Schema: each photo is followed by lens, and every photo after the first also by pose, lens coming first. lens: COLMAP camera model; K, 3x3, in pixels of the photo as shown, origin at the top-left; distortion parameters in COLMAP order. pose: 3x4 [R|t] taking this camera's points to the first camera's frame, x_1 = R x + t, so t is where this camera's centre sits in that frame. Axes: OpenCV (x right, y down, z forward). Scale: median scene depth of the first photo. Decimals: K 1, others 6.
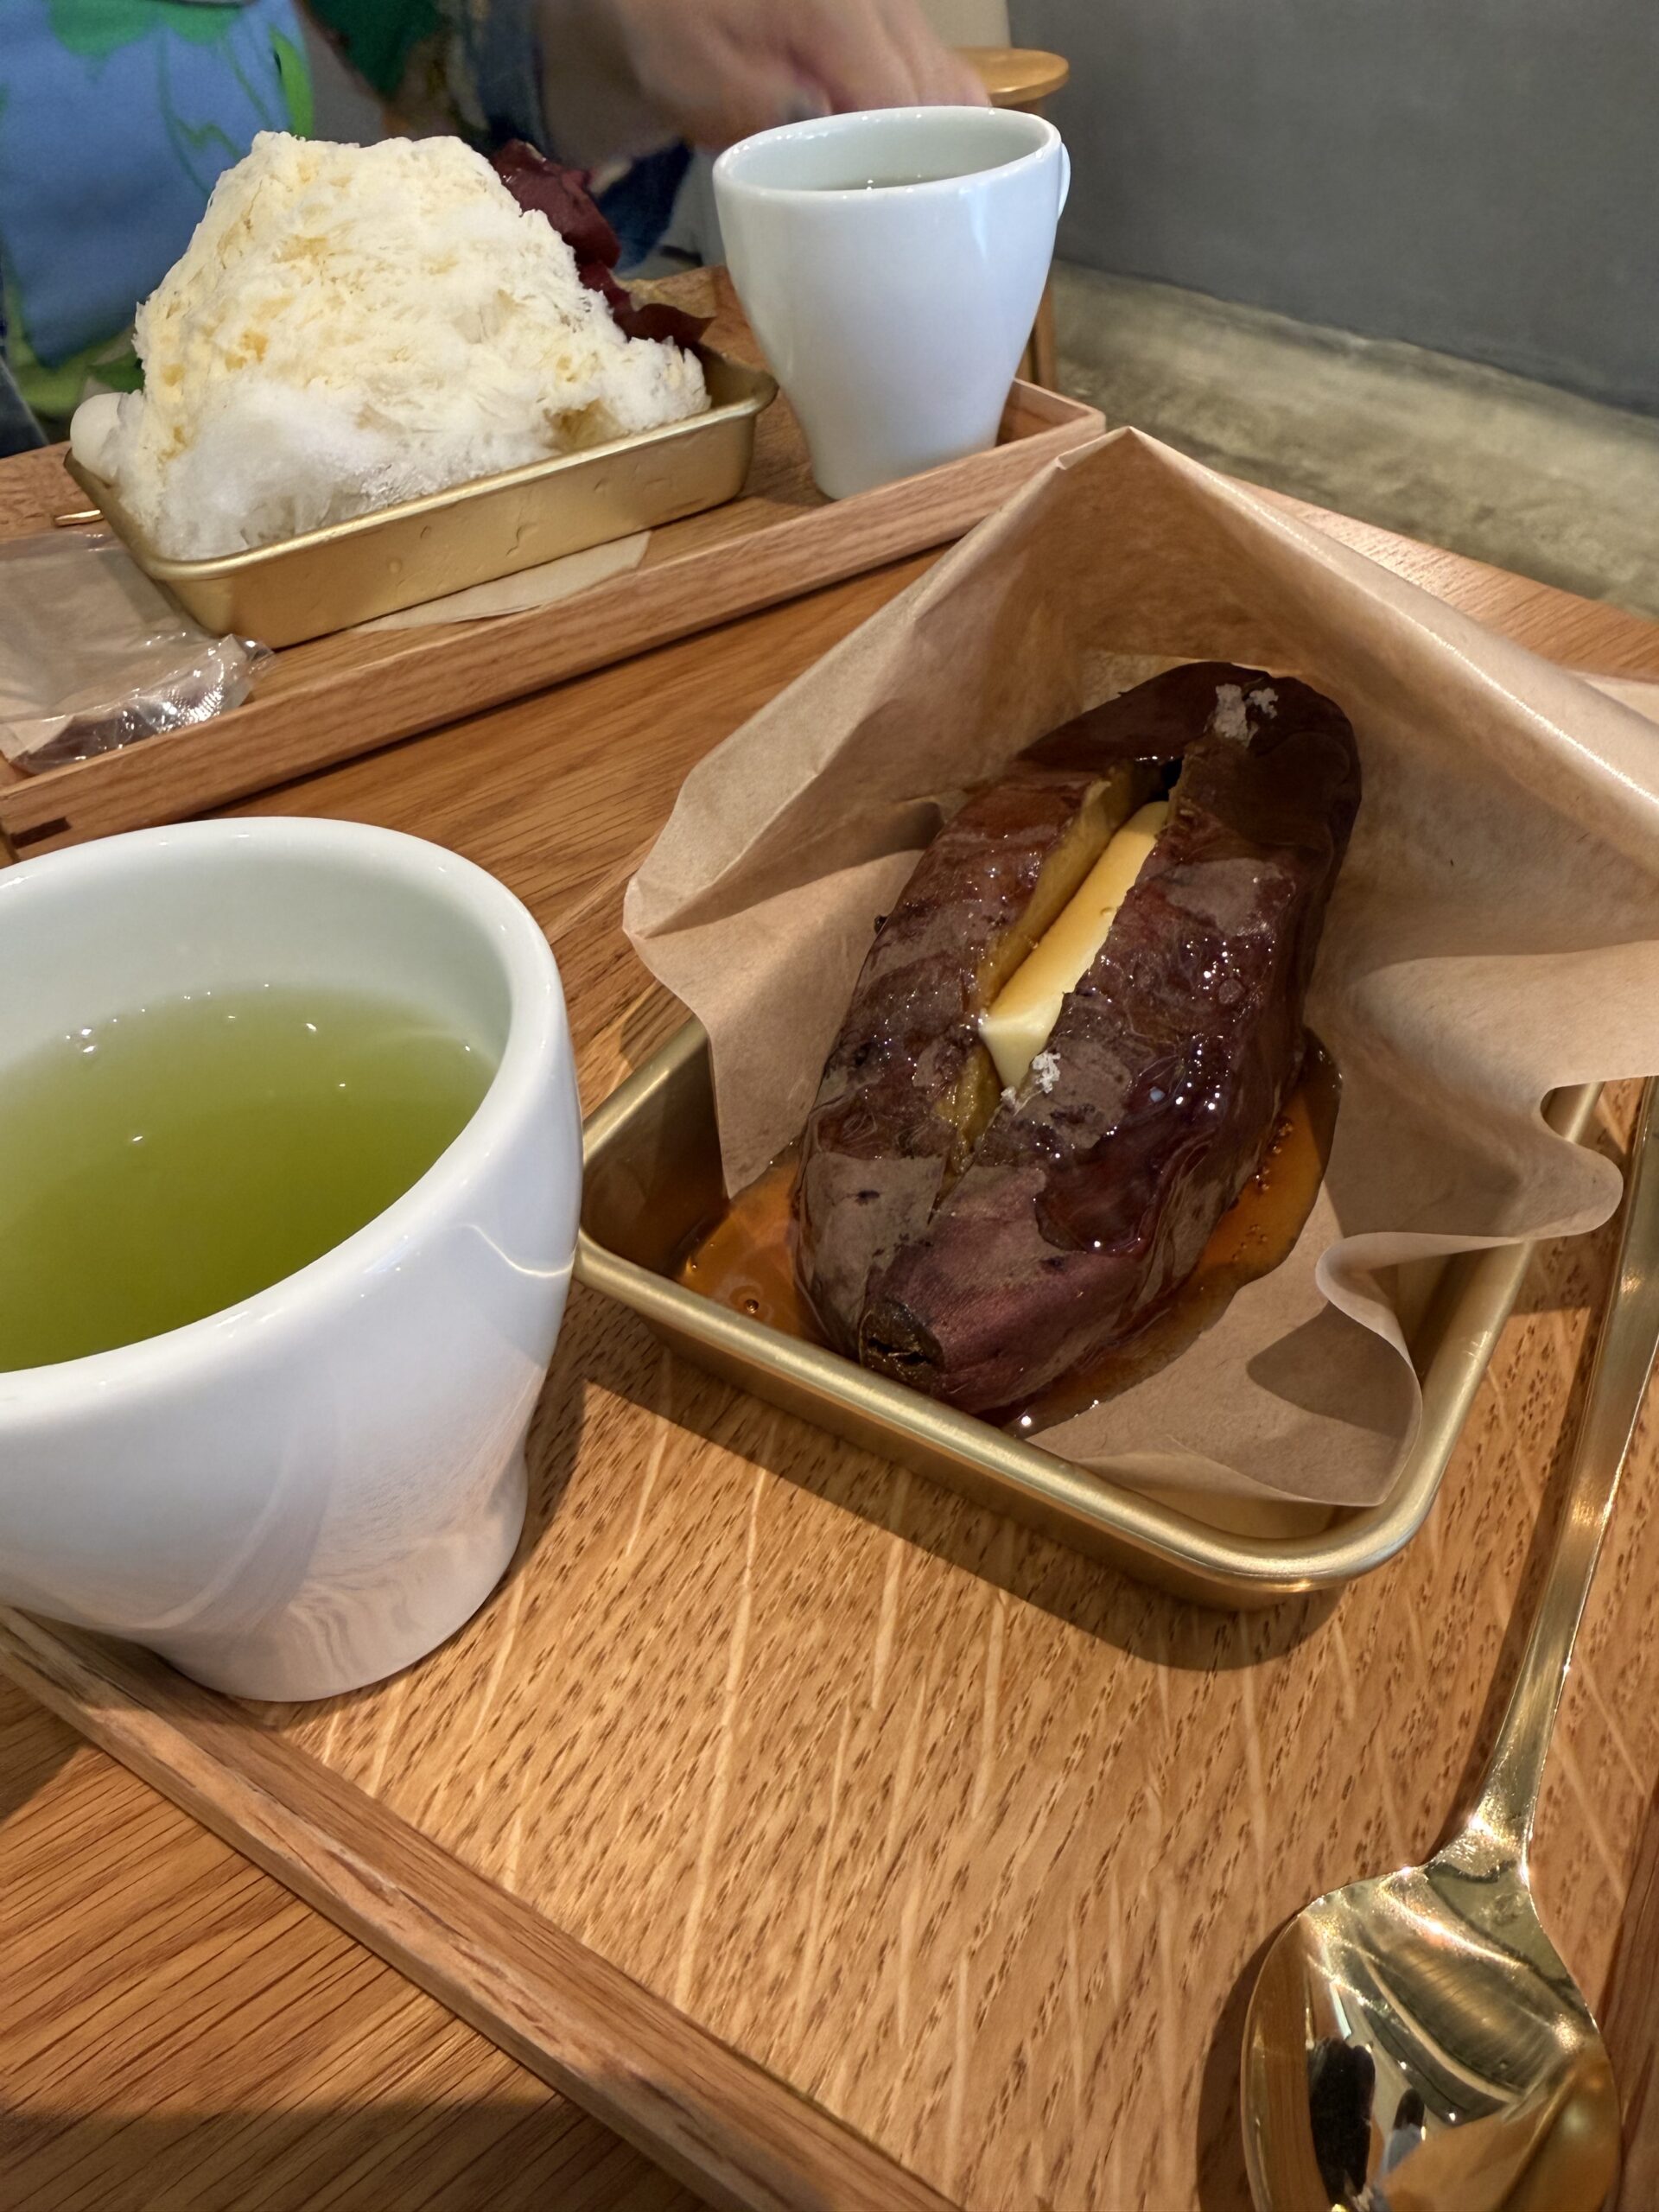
lens RADIAL K [[1548.5, 0, 833.4], [0, 1548.5, 1105.7], [0, 0, 1]] dist [0.001045, -0.000031]
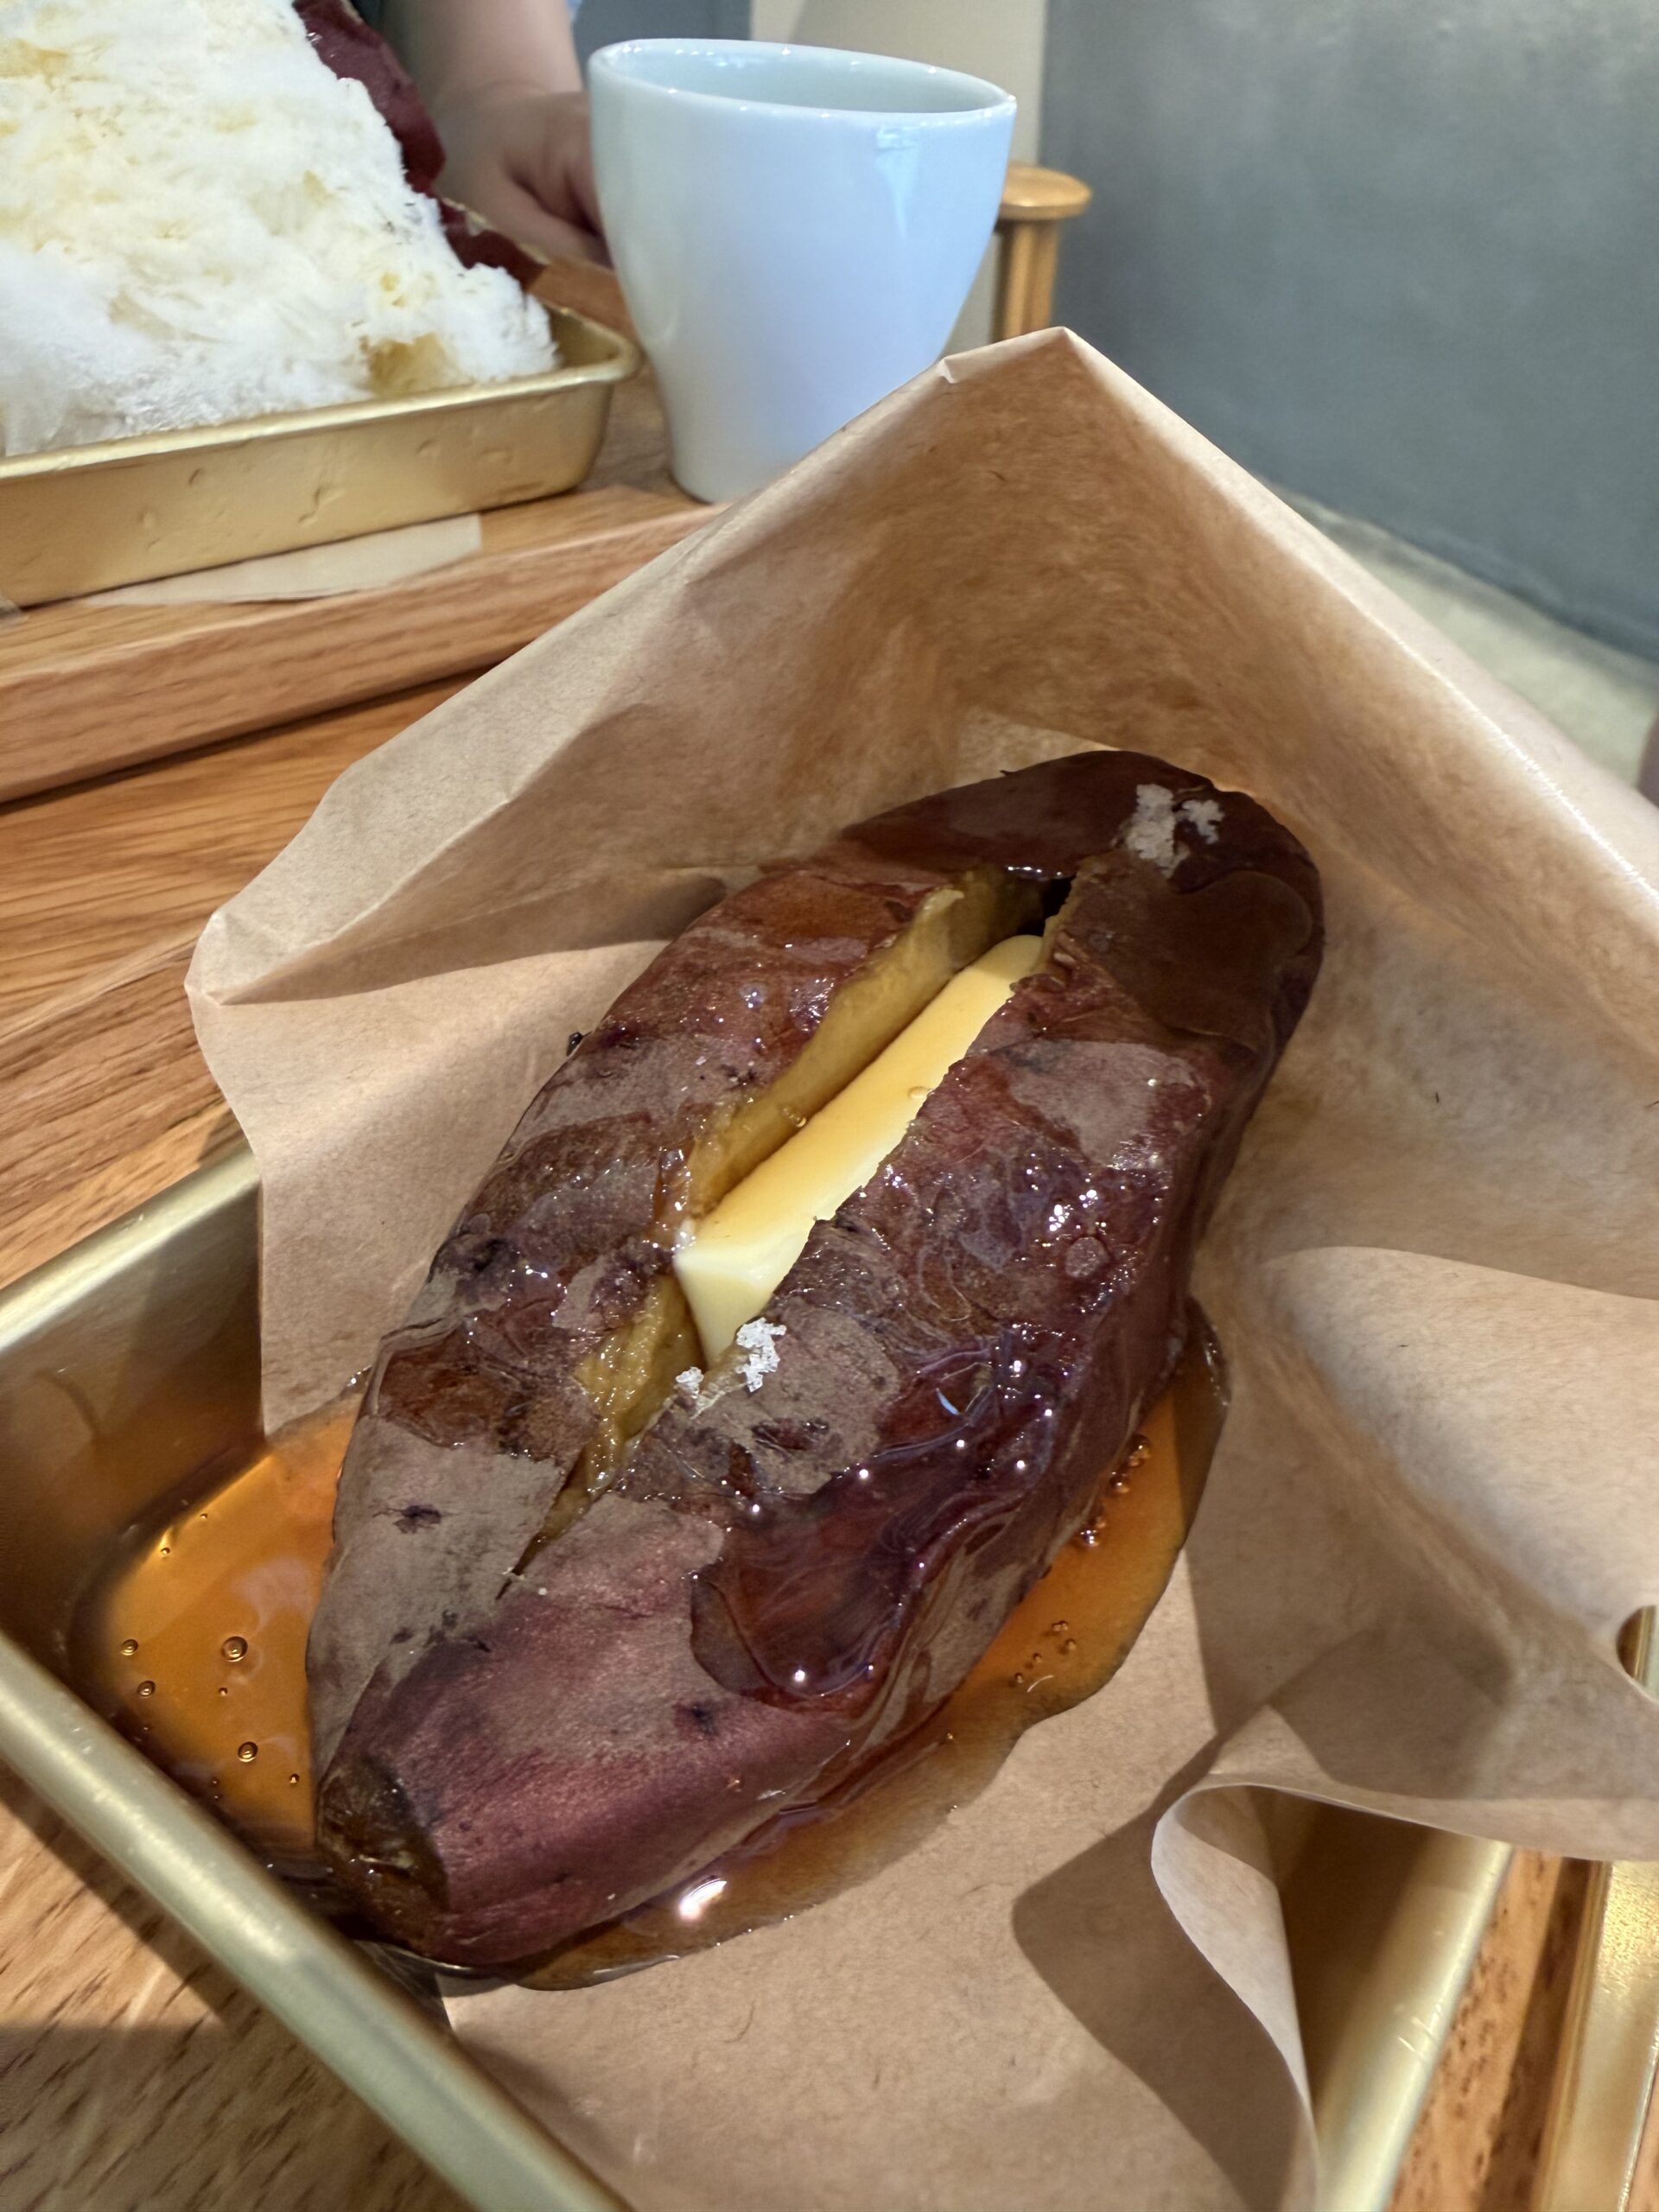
lens RADIAL K [[1548.5, 0, 823.5], [0, 1548.5, 1106.0], [0, 0, 1]] dist [0.001045, -0.000031]
pose [[0.984027, 0.164534, 0.067970, 0.096680], [-0.161029, 0.985460, -0.054208, -0.078314], [-0.075901, 0.042396, 0.996214, 0.371042]]
